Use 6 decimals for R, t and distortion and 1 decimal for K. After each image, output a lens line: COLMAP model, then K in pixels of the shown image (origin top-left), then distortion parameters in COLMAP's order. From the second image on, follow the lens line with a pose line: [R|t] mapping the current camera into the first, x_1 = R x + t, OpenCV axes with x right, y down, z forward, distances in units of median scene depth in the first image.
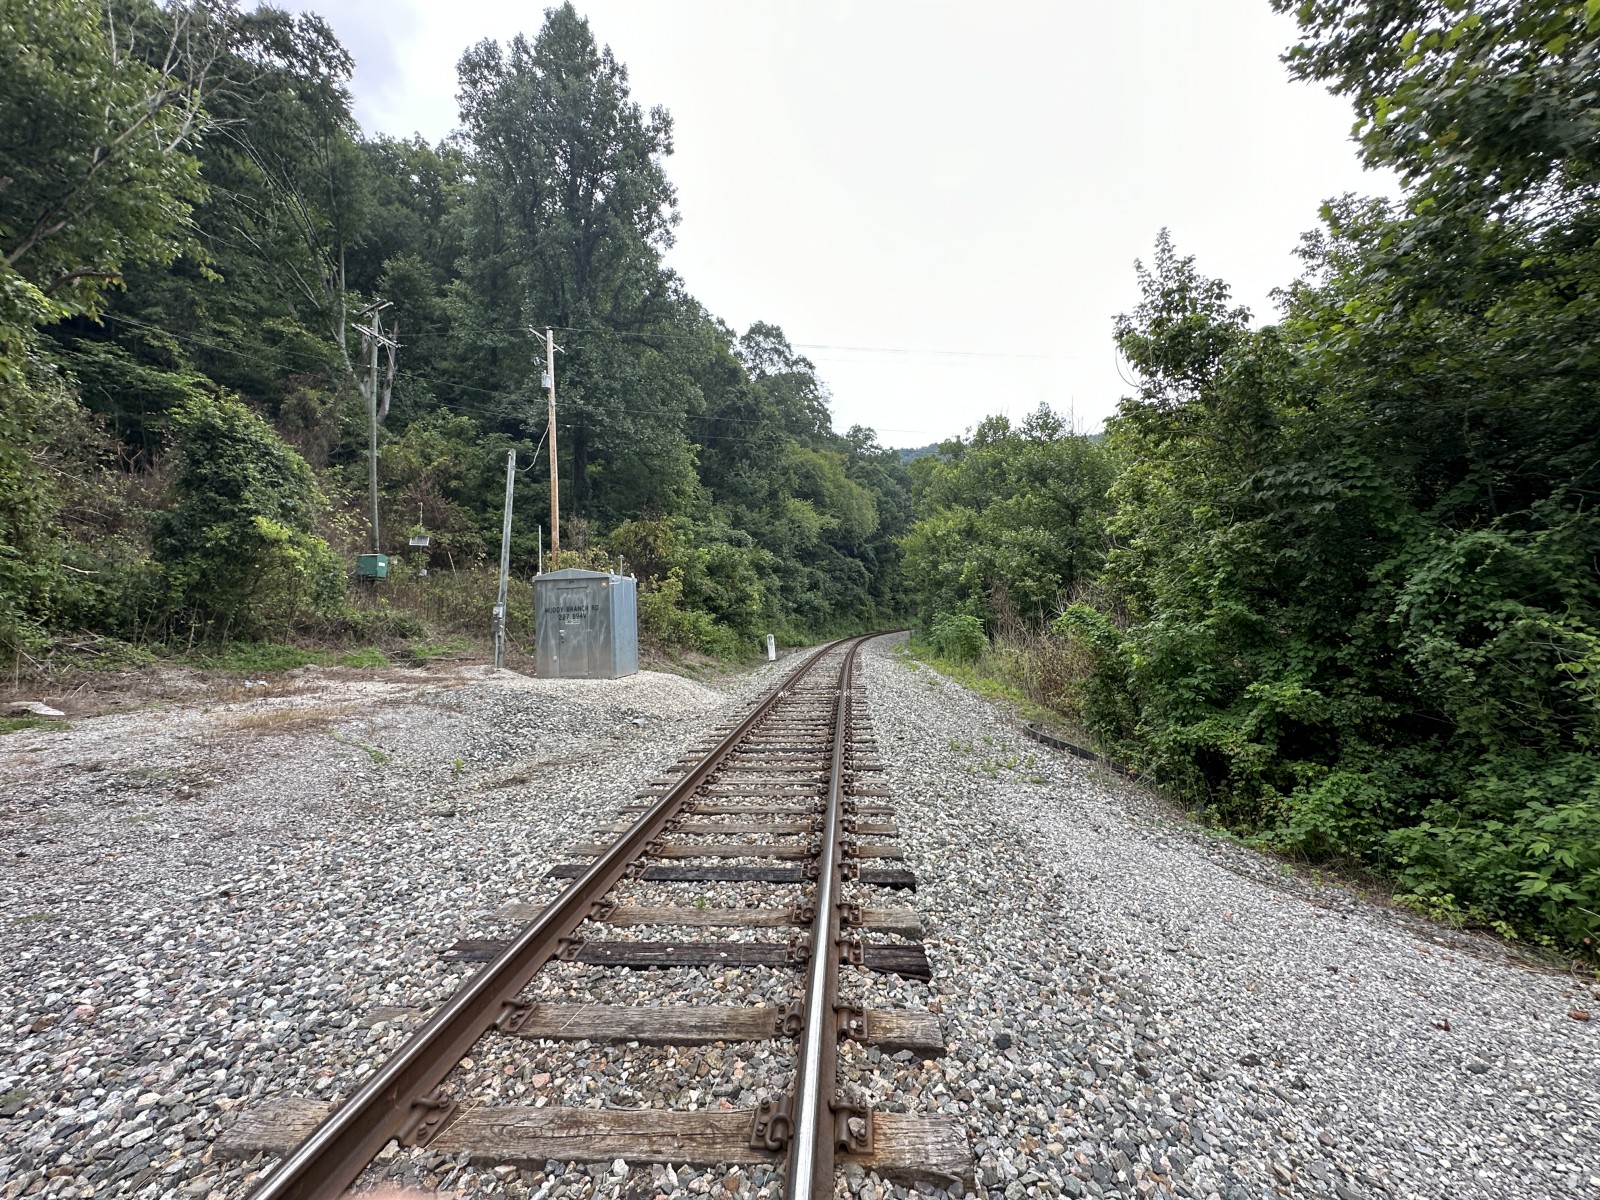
lens RADIAL K [[640.4, 0, 805.6], [0, 640.4, 600.0], [0, 0, 1]] dist [-0.001708, -0.000197]
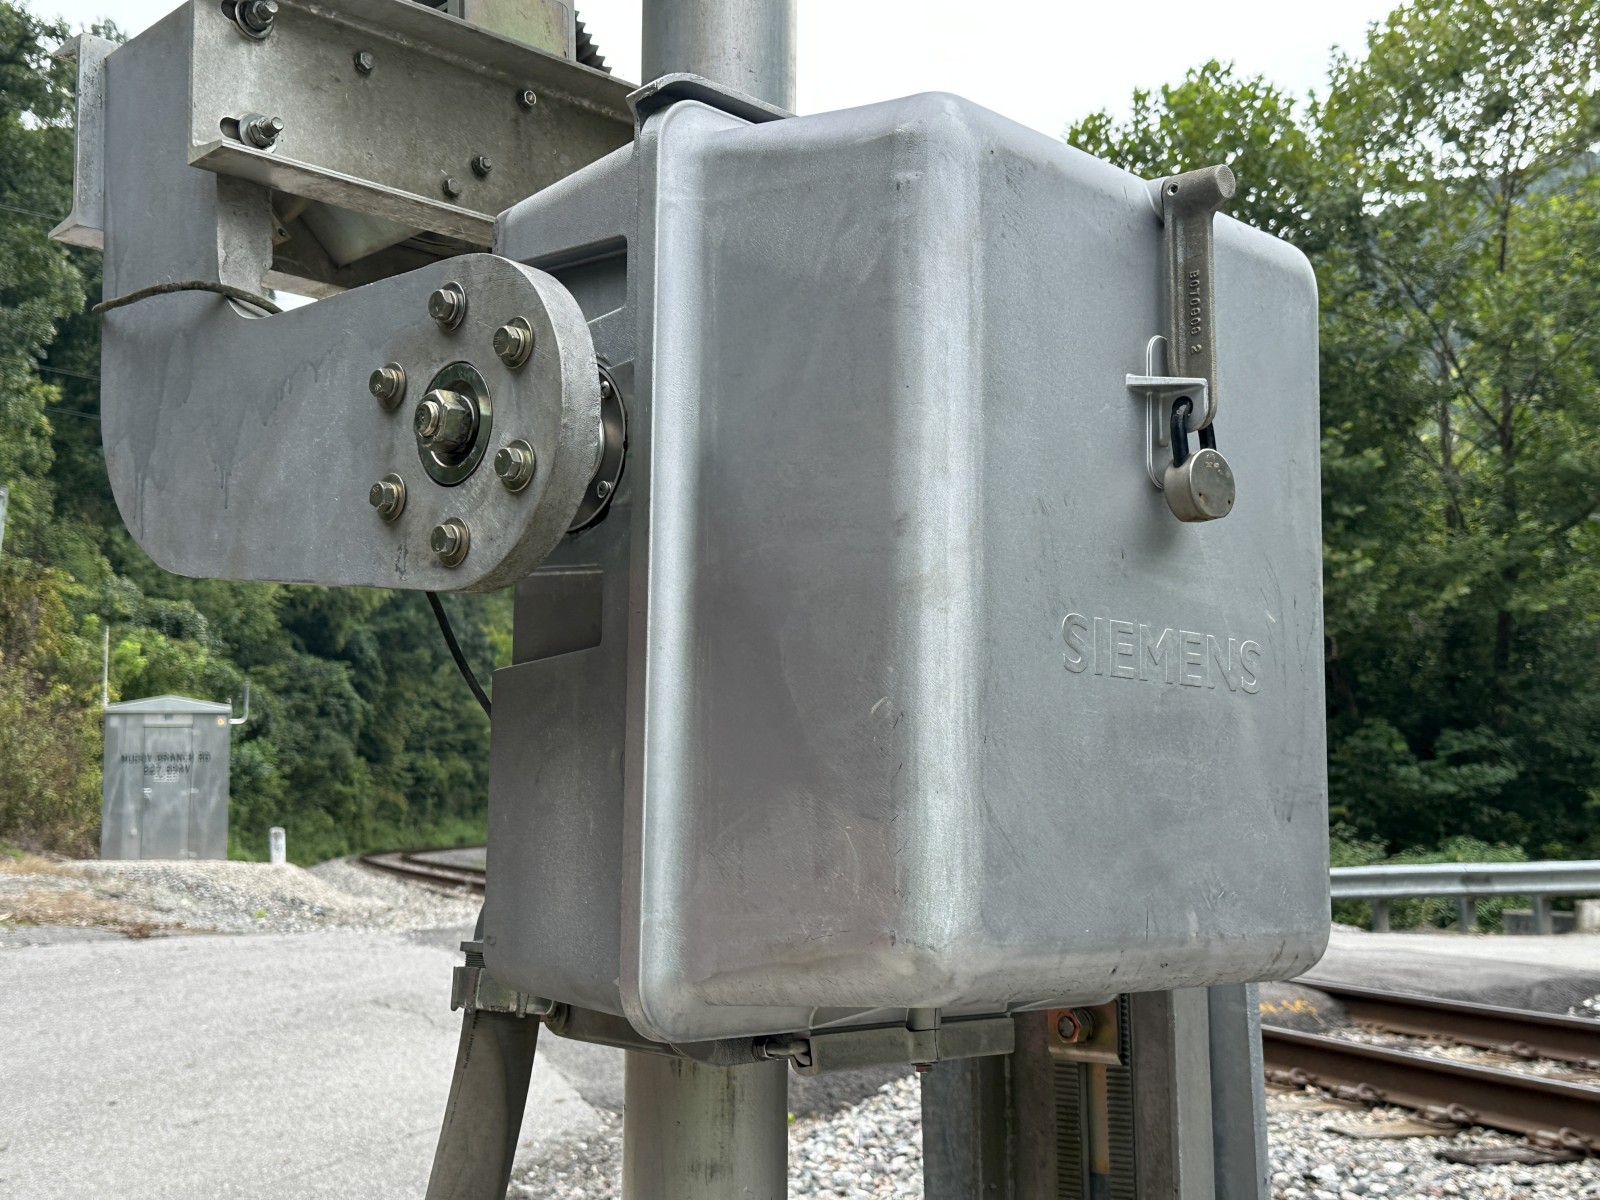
lens RADIAL K [[1883.1, 0, 802.5], [0, 1883.1, 607.7], [0, 0, 1]] dist [0.063683, 0.000000]
pose [[0.930053, 0.067571, 0.361159, -0.602129], [-0.034718, 0.994708, -0.096701, 0.033969], [-0.365782, 0.077398, 0.927477, -1.370120]]
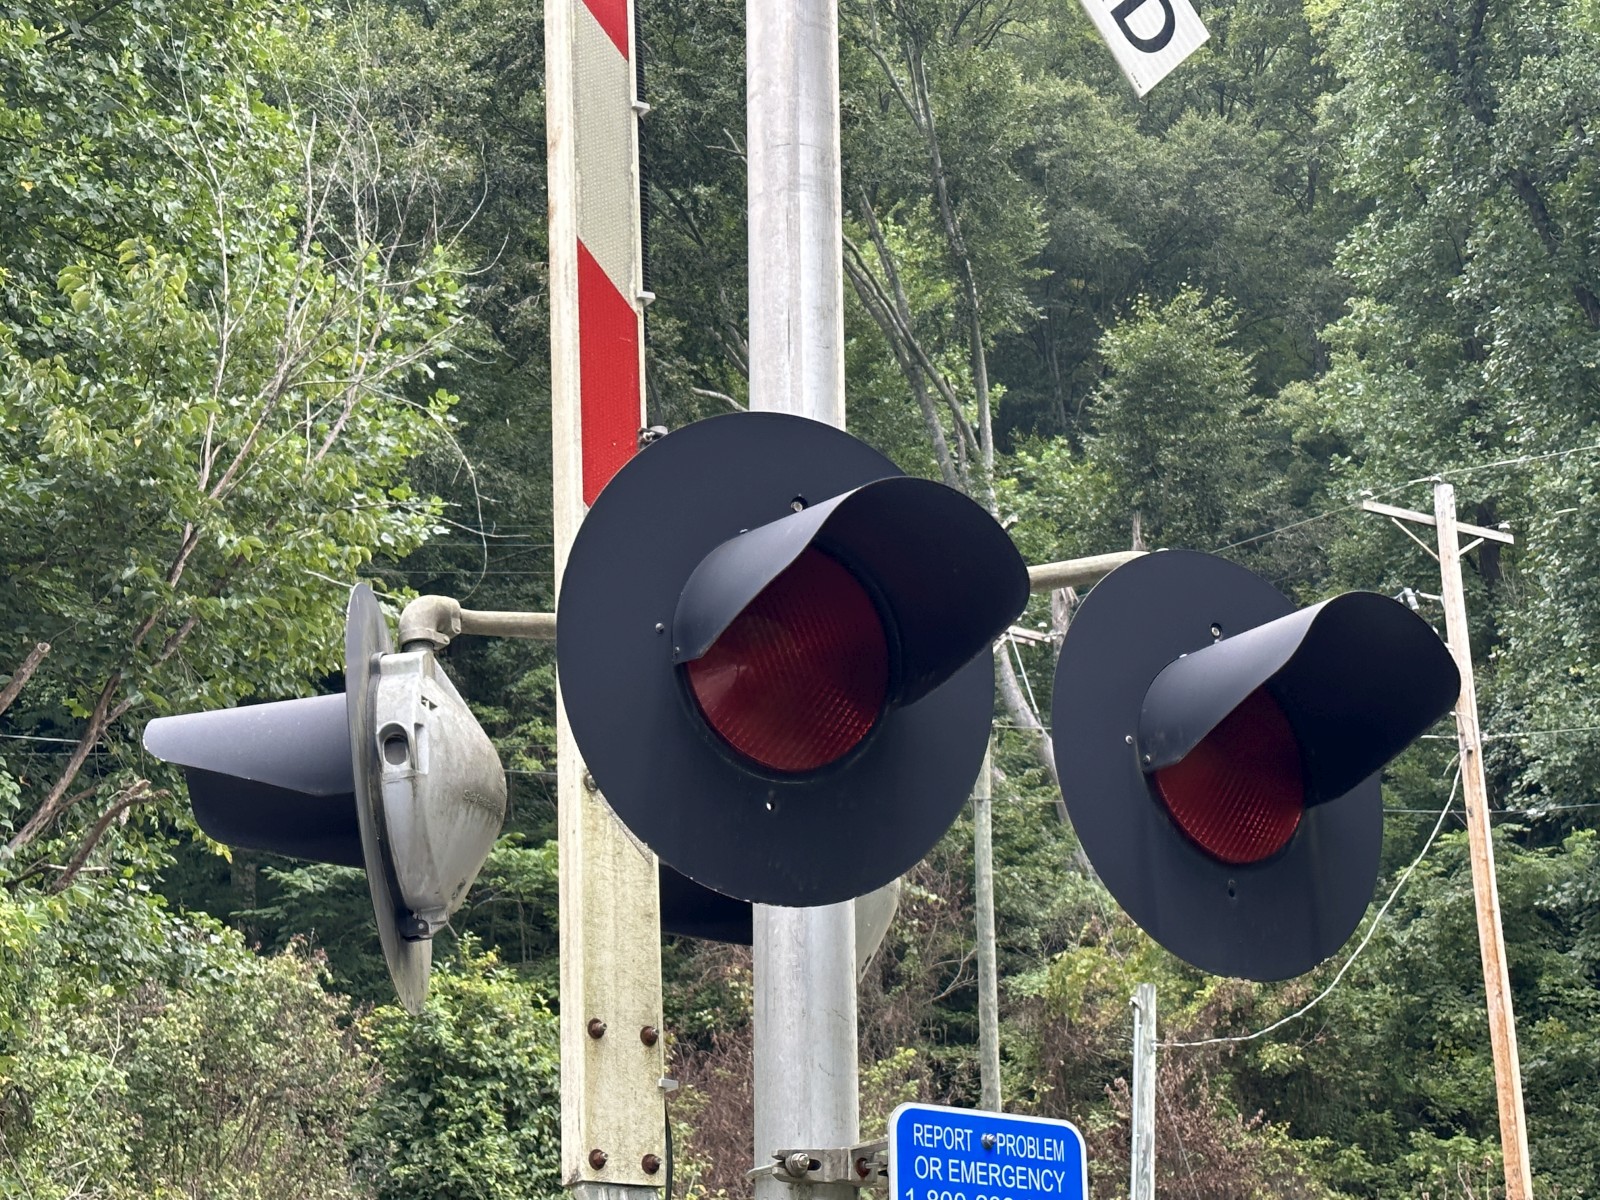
lens RADIAL K [[2928.6, 0, 797.8], [0, 2928.6, 609.0], [0, 0, 1]] dist [0.095984, 0.000000]
pose [[0.707170, -0.206772, -0.676133, 0.588720], [0.008801, 0.958782, -0.284005, -0.023421], [0.706989, 0.194889, 0.679842, -0.126115]]
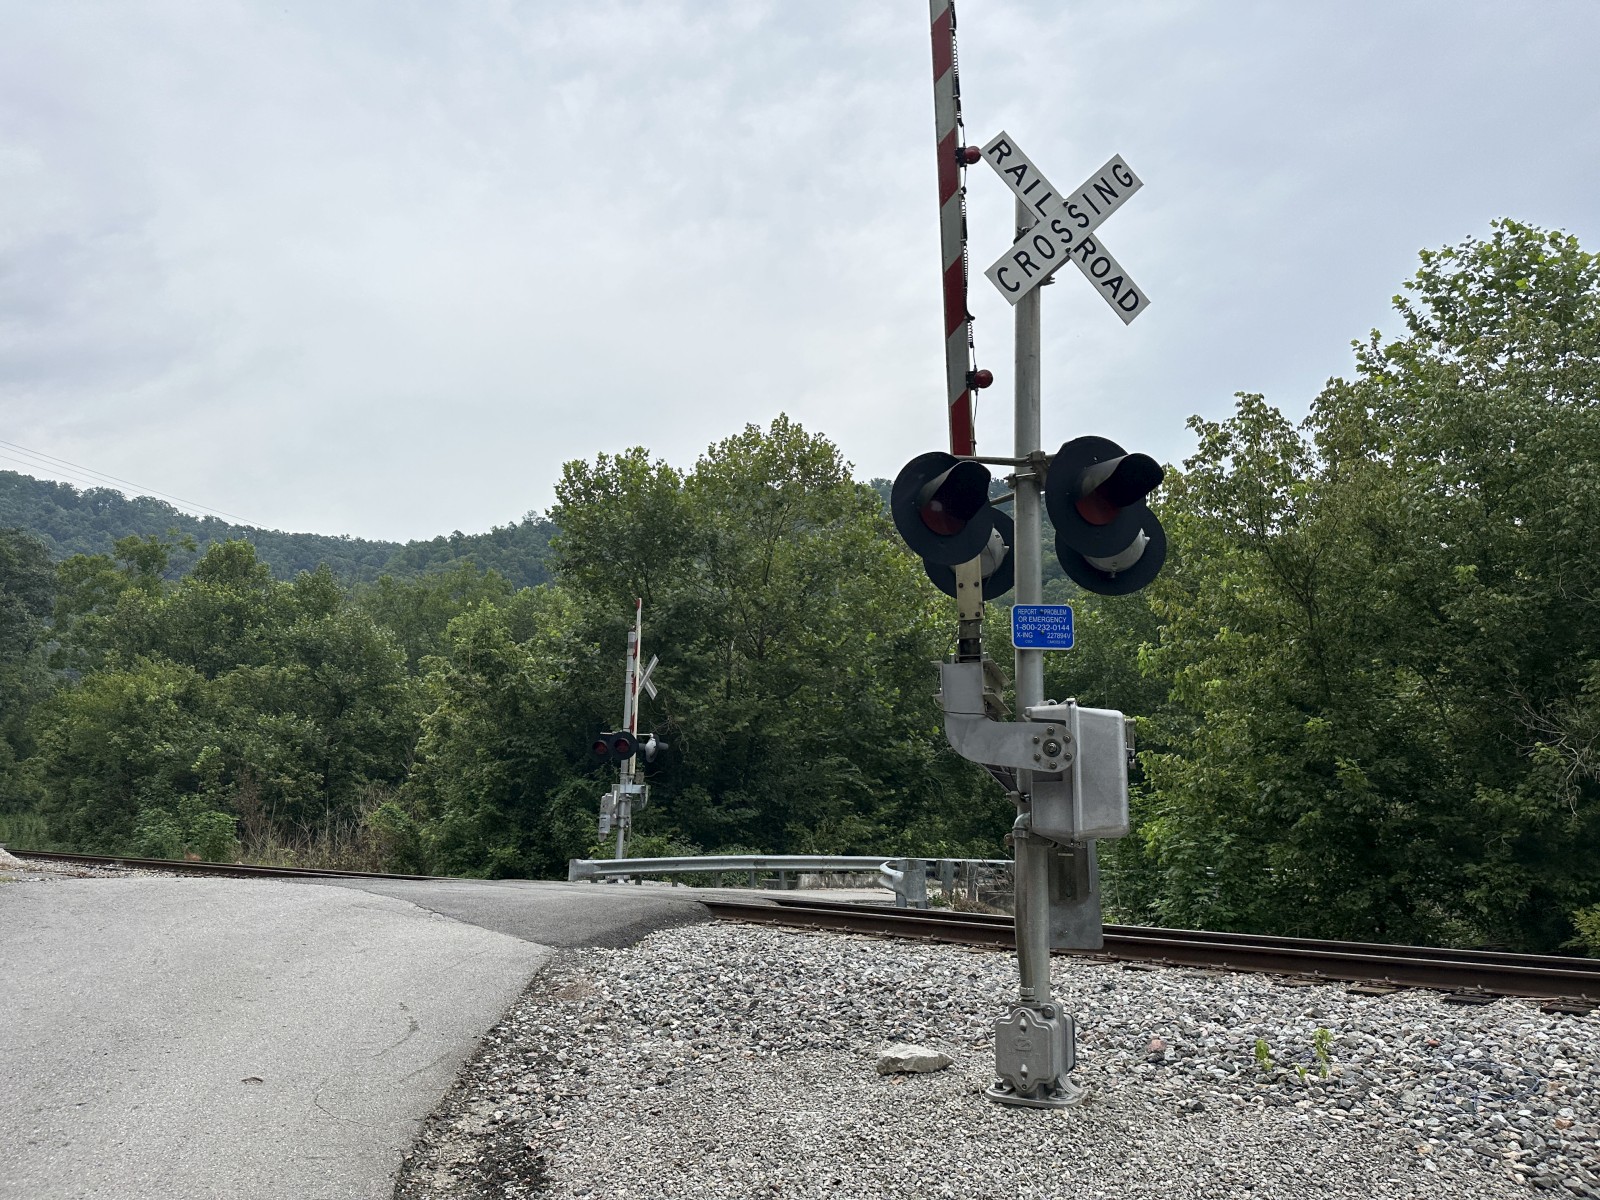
lens RADIAL K [[1121.8, 0, 781.8], [0, 1121.8, 586.1], [0, 0, 1]] dist [0.060507, -0.071504]
pose [[0.664486, 0.216277, 0.715320, -1.000694], [-0.069672, 0.970965, -0.228851, 0.062196], [-0.744046, 0.102230, 0.660261, -1.489415]]
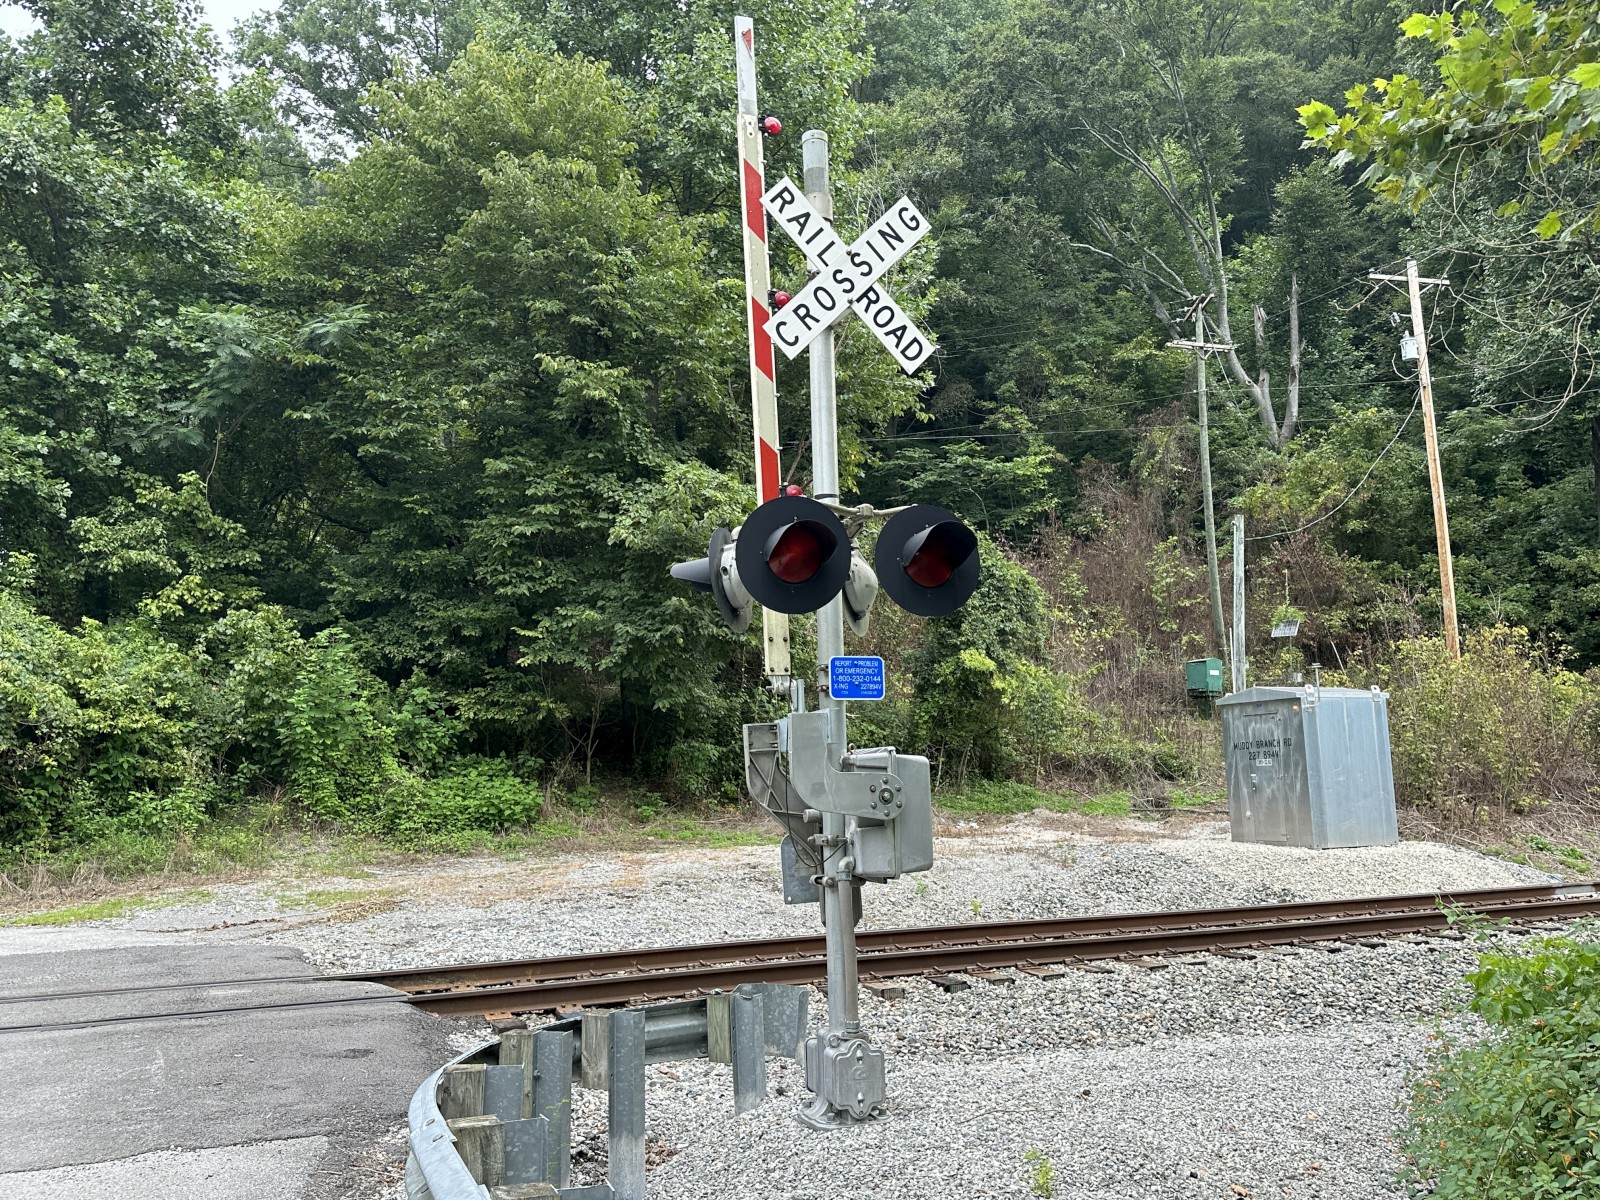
lens RADIAL K [[1311.9, 0, 793.1], [0, 1311.9, 598.9], [0, 0, 1]] dist [0.098407, -0.144206]
pose [[0.470228, -0.102021, -0.876628, 0.881873], [0.036904, 0.994700, -0.095967, -0.030871], [0.881773, 0.012775, 0.471501, -0.190224]]
